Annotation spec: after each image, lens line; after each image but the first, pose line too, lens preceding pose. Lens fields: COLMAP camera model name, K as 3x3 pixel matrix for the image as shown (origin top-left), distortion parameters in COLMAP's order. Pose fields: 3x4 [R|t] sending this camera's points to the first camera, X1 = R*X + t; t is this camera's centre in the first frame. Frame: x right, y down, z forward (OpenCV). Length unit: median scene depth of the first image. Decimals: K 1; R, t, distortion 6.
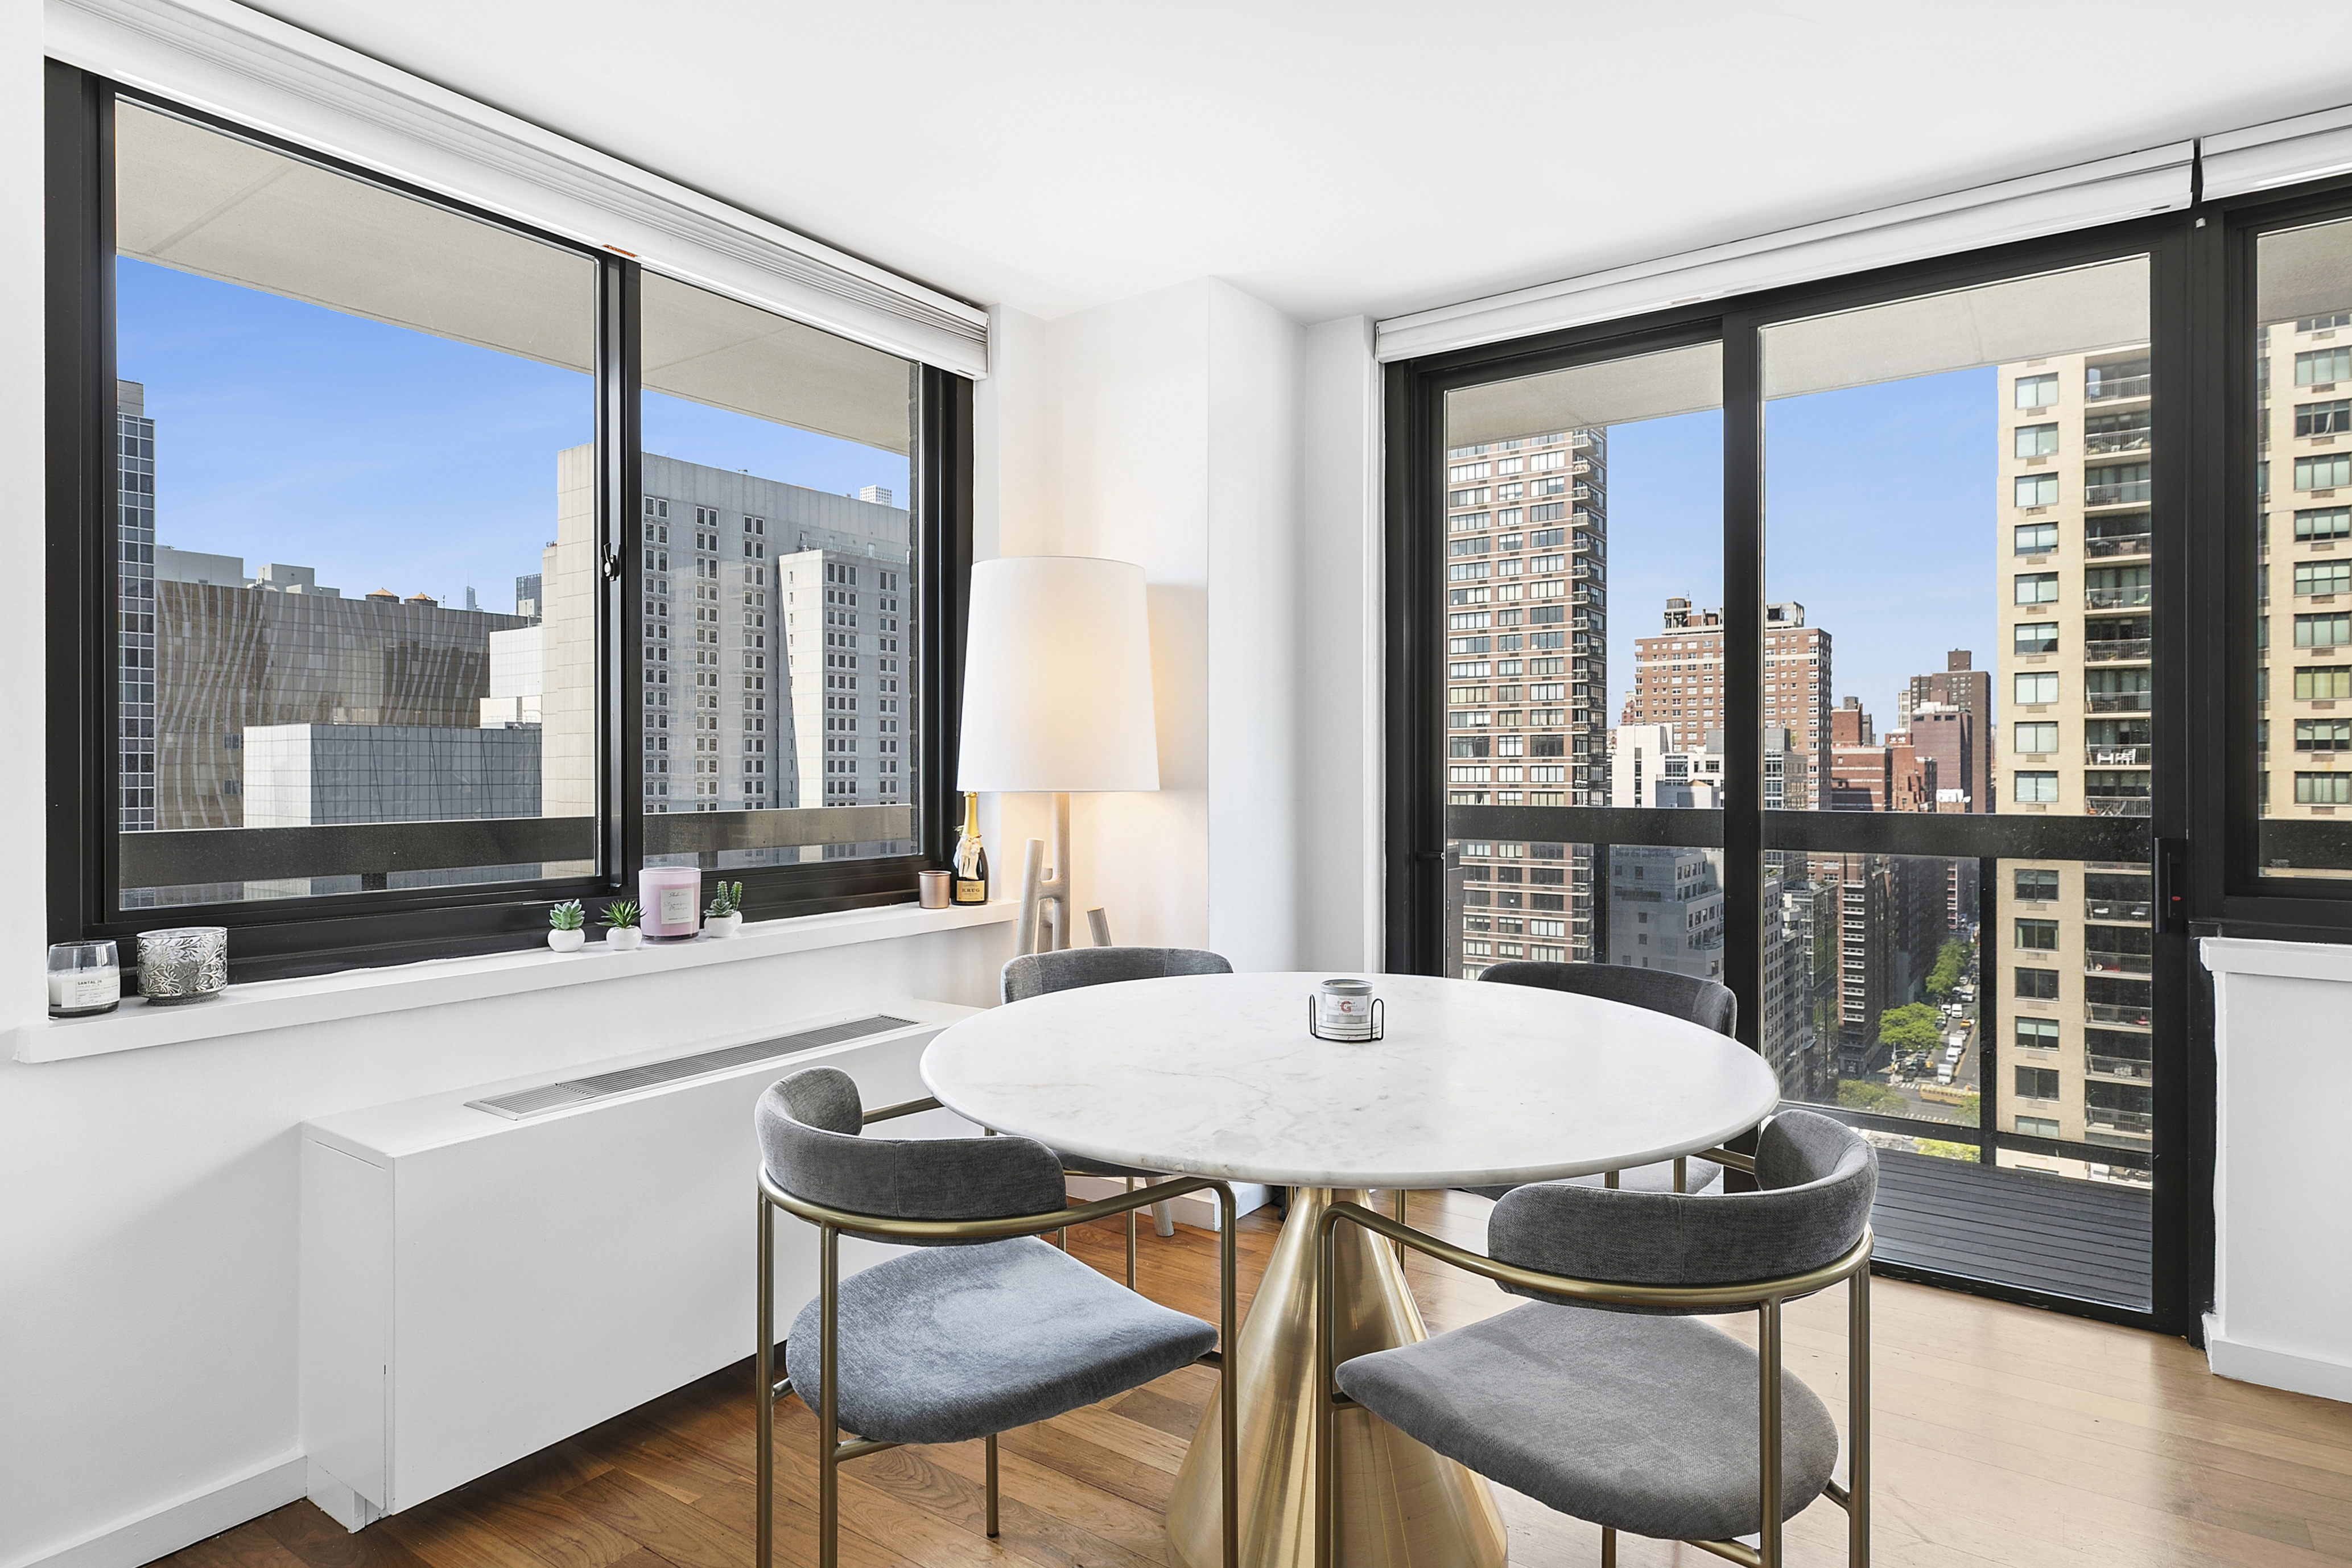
lens RADIAL K [[1279.7, 0, 1193.0], [0, 1279.7, 772.1], [0, 0, 1]] dist [0.005408, 0.000387]
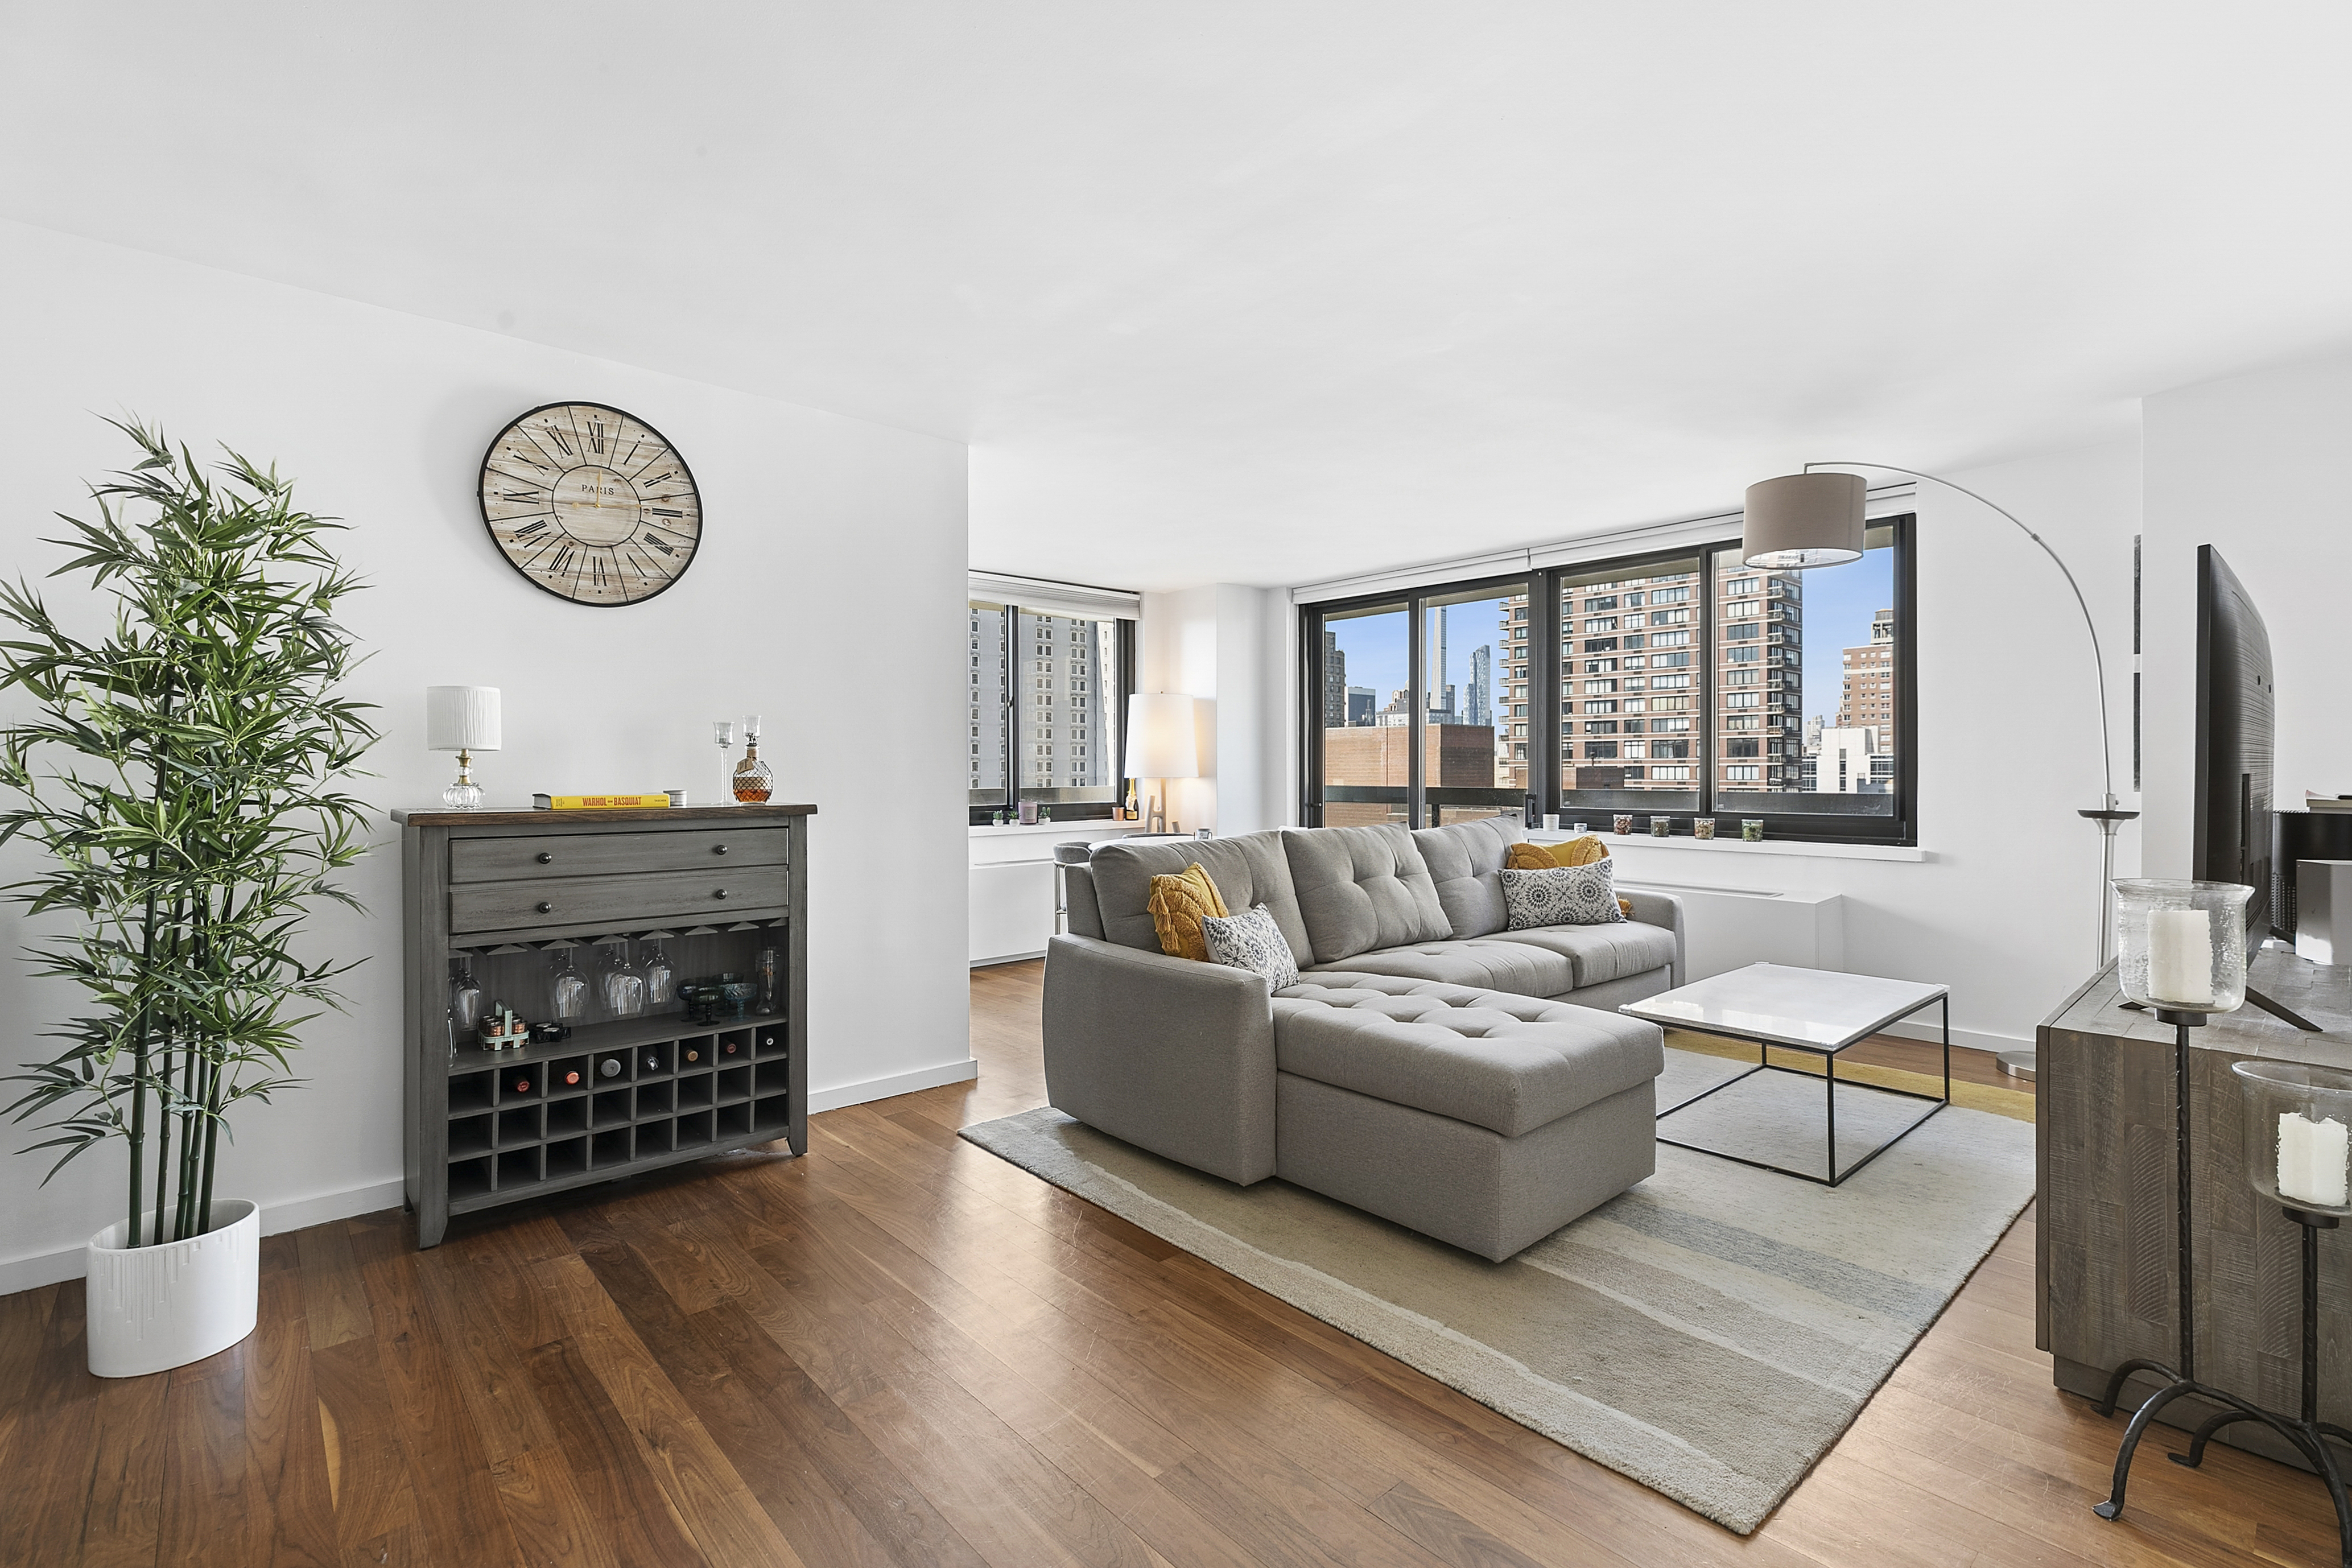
lens RADIAL K [[1068.5, 0, 1170.3], [0, 1068.5, 776.5], [0, 0, 1]] dist [0.003539, 0.000650]
pose [[0.970026, 0.000410, -0.242999, 0.411947], [0.000789, 0.999988, 0.004836, 0.001076], [0.242999, -0.004883, 0.970014, -1.058488]]
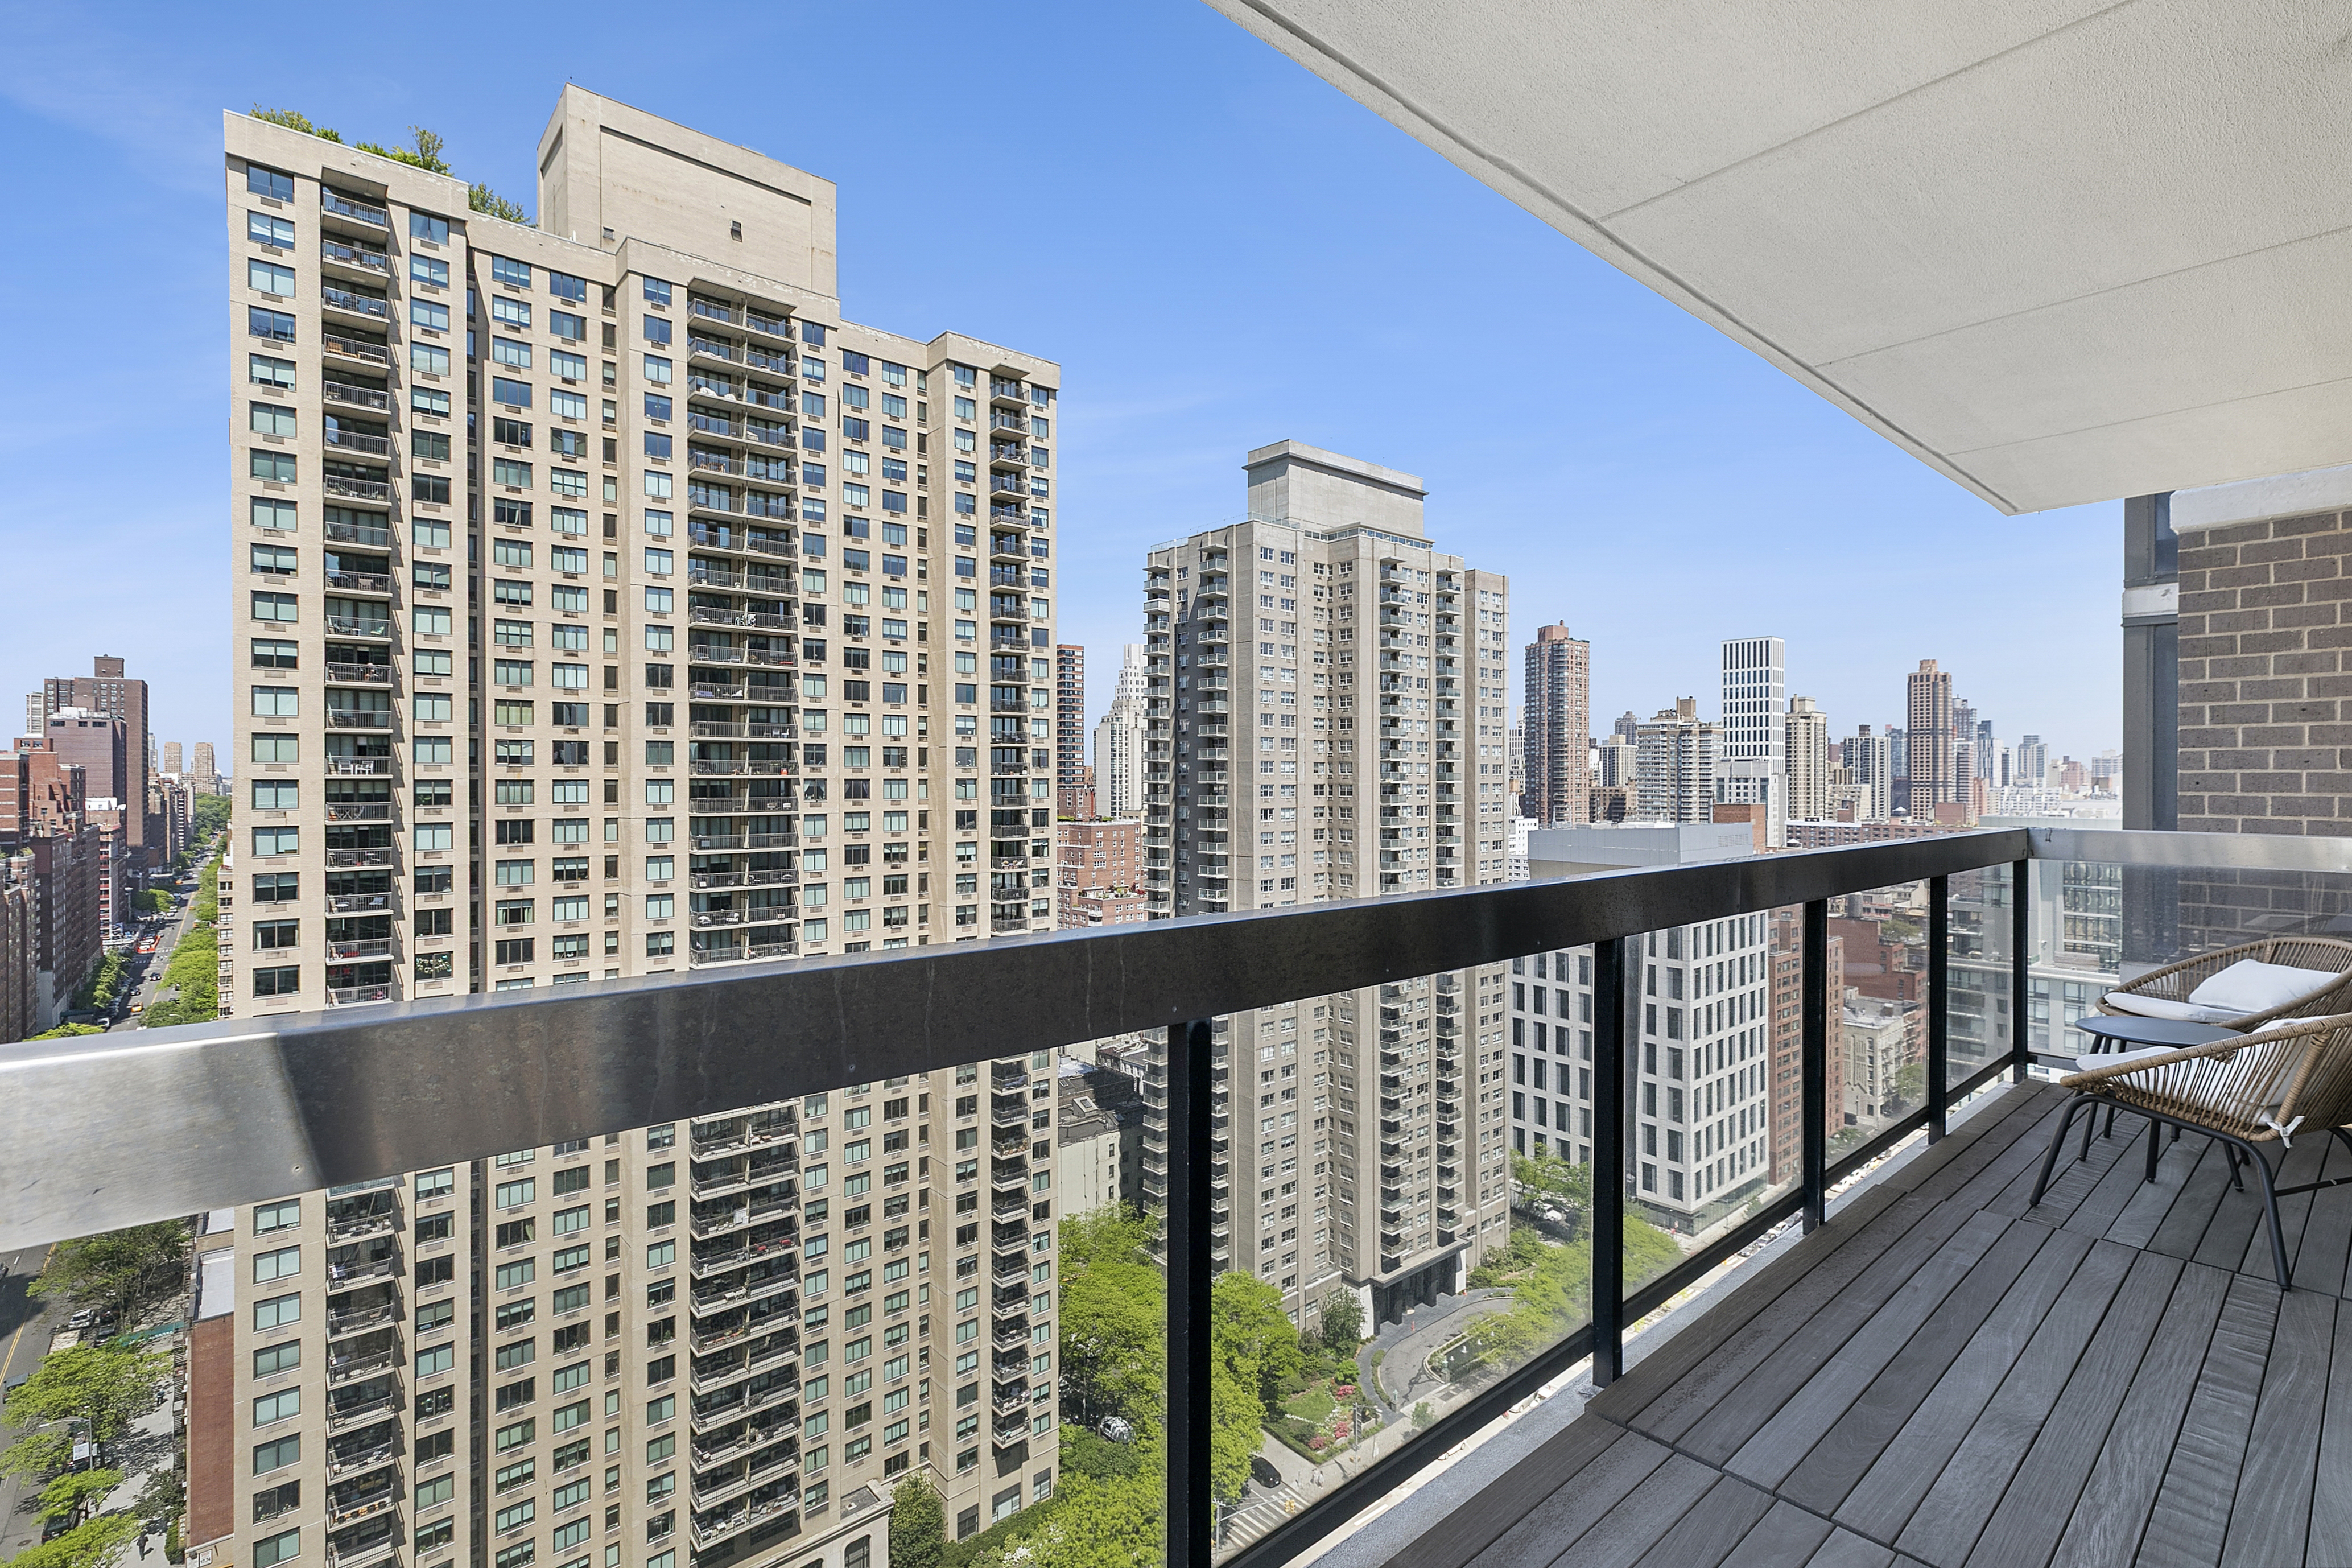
lens RADIAL K [[1068.5, 0, 1174.2], [0, 1068.5, 781.5], [0, 0, 1]] dist [0.003539, 0.000650]
pose [[0.247232, -0.000631, 0.968956, -0.012459], [-0.000570, 1.000000, 0.000797, -0.000282], [-0.968956, -0.000749, 0.247232, 0.053046]]
